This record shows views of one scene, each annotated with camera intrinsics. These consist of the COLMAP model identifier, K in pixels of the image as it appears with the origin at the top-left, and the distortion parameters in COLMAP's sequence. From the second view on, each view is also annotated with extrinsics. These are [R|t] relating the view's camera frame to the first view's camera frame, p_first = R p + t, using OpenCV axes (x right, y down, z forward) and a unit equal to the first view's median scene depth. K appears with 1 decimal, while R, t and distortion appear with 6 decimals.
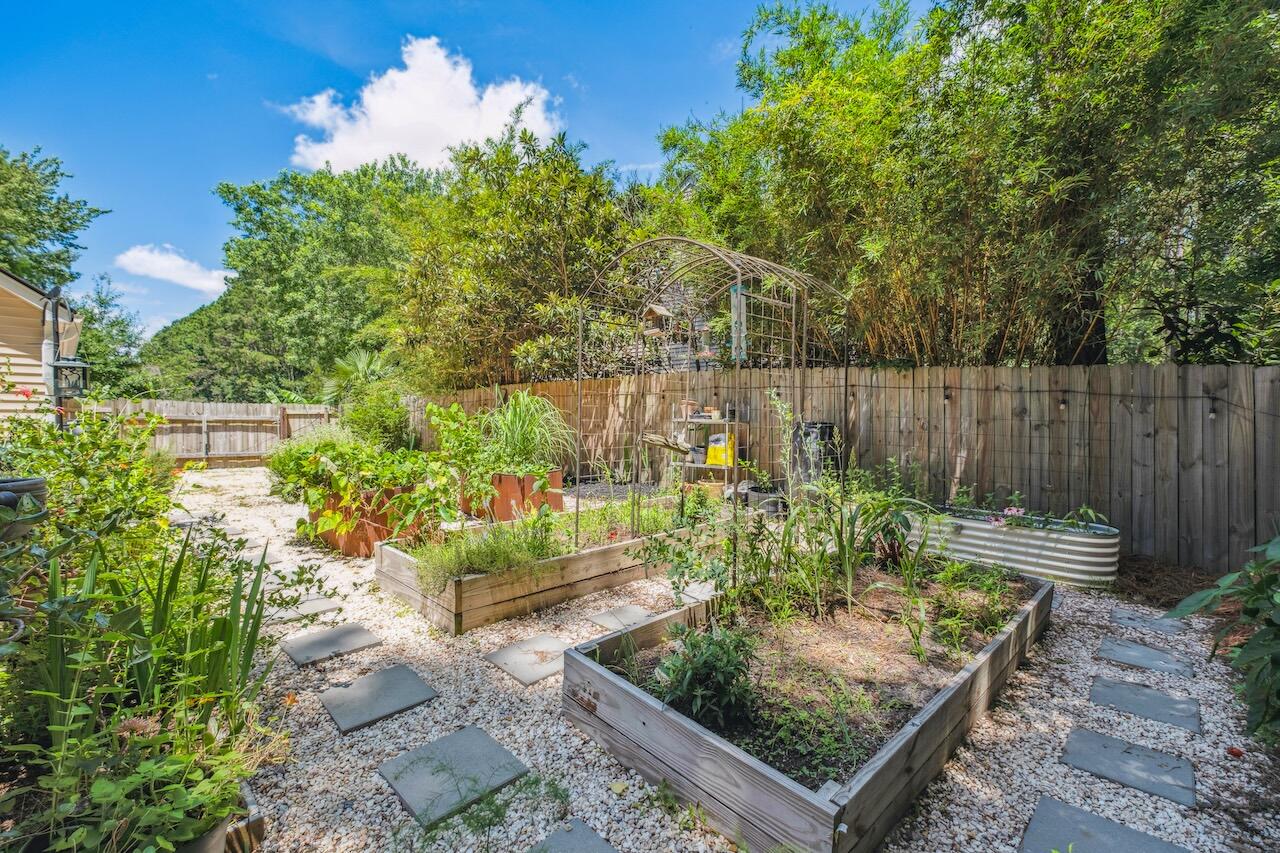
lens RADIAL K [[567.5, 0, 651.6], [0, 567.5, 434.3], [0, 0, 1]] dist [0.002358, -0.006833]
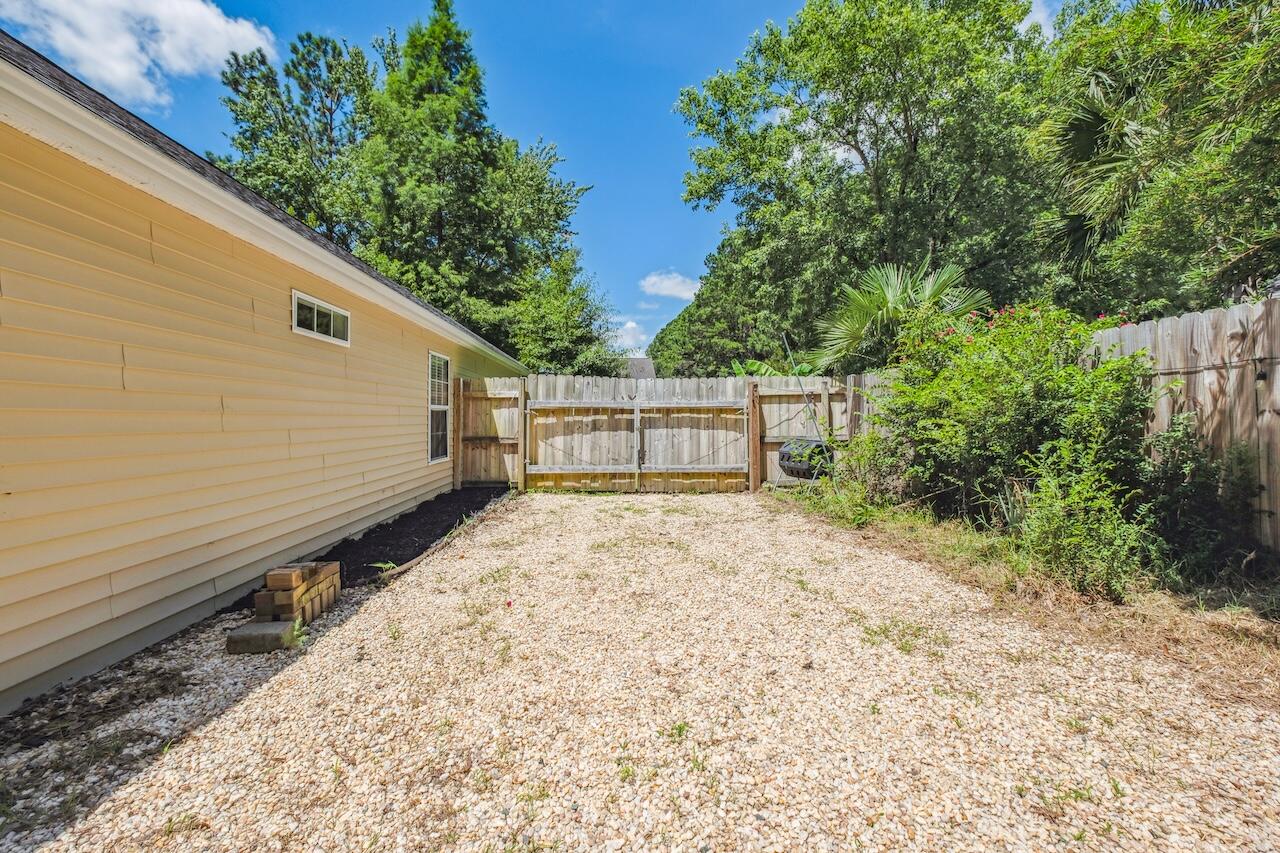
lens RADIAL K [[567.5, 0, 653.1], [0, 567.5, 415.1], [0, 0, 1]] dist [0.002358, -0.006833]
pose [[0.740852, 0.001481, -0.671667, -0.375516], [-0.003392, 0.999993, -0.001537, -0.016856], [0.671660, 0.003417, 0.740852, 0.563333]]
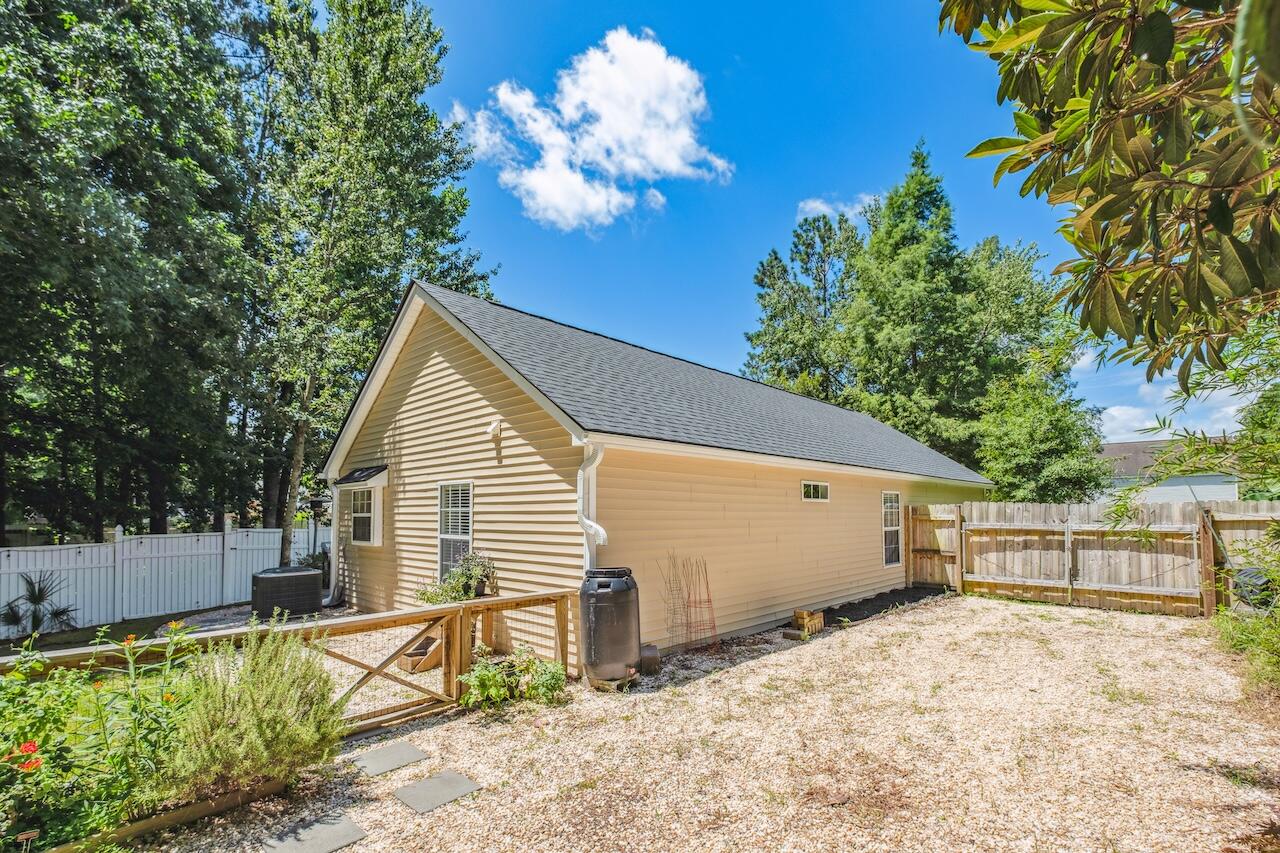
lens RADIAL K [[567.5, 0, 640.4], [0, 567.5, 506.9], [0, 0, 1]] dist [0.002358, -0.006833]
pose [[-0.006651, -0.003895, -0.999970, -0.123746], [0.000264, 0.999992, -0.003897, -0.049209], [0.999978, -0.000290, -0.006650, 0.491253]]
